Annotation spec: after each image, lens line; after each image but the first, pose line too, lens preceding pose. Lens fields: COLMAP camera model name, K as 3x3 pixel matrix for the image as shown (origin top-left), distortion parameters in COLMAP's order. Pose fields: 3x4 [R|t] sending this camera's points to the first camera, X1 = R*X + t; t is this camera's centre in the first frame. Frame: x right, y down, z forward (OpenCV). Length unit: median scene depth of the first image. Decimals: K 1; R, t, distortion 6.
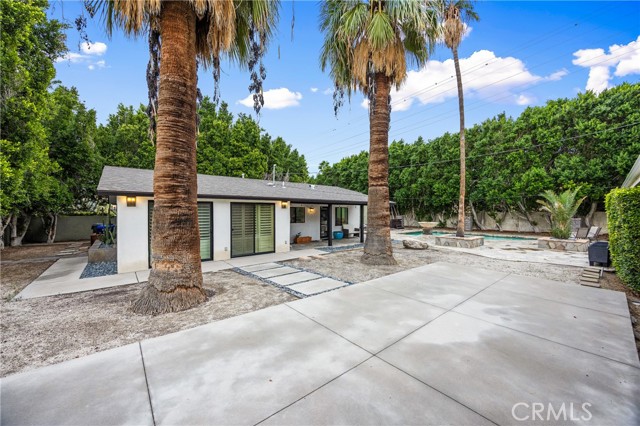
lens RADIAL K [[244.2, 0, 318.9], [0, 244.2, 211.8], [0, 0, 1]] dist [0.000353, -0.000035]
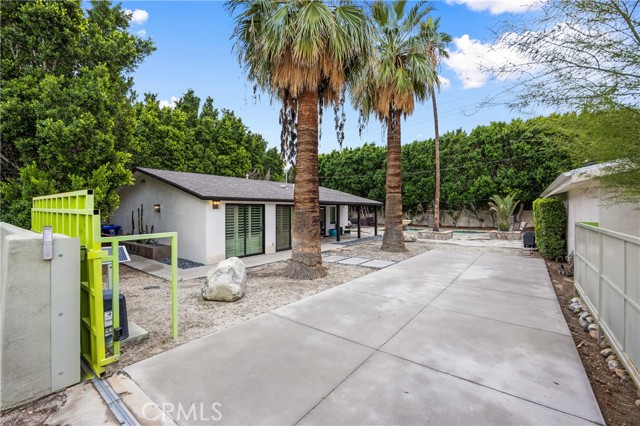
lens RADIAL K [[277.5, 0, 318.1], [0, 277.5, 208.6], [0, 0, 1]] dist [-0.000892, -0.000004]
pose [[0.974853, -0.000223, 0.222847, -0.297863], [0.000458, 0.999999, -0.001006, -0.011262], [-0.222847, 0.001083, 0.974853, -0.224679]]
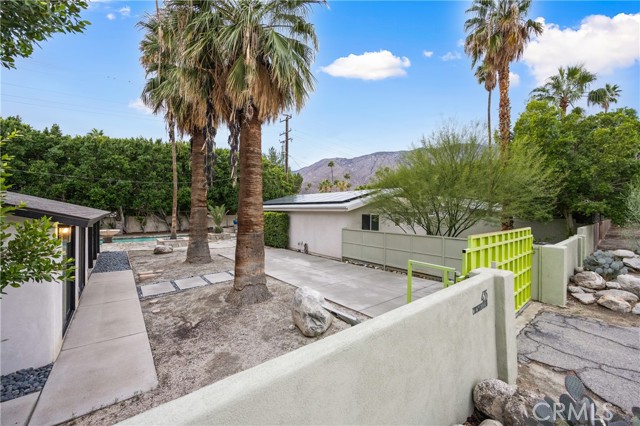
lens RADIAL K [[258.5, 0, 320.0], [0, 258.5, 206.9], [0, 0, 1]] dist [0.000587, 0.000111]
pose [[0.022146, 0.004934, 0.999743, -0.725971], [-0.002455, 0.999985, -0.004881, -0.059503], [-0.999752, -0.002347, 0.022158, 0.179115]]
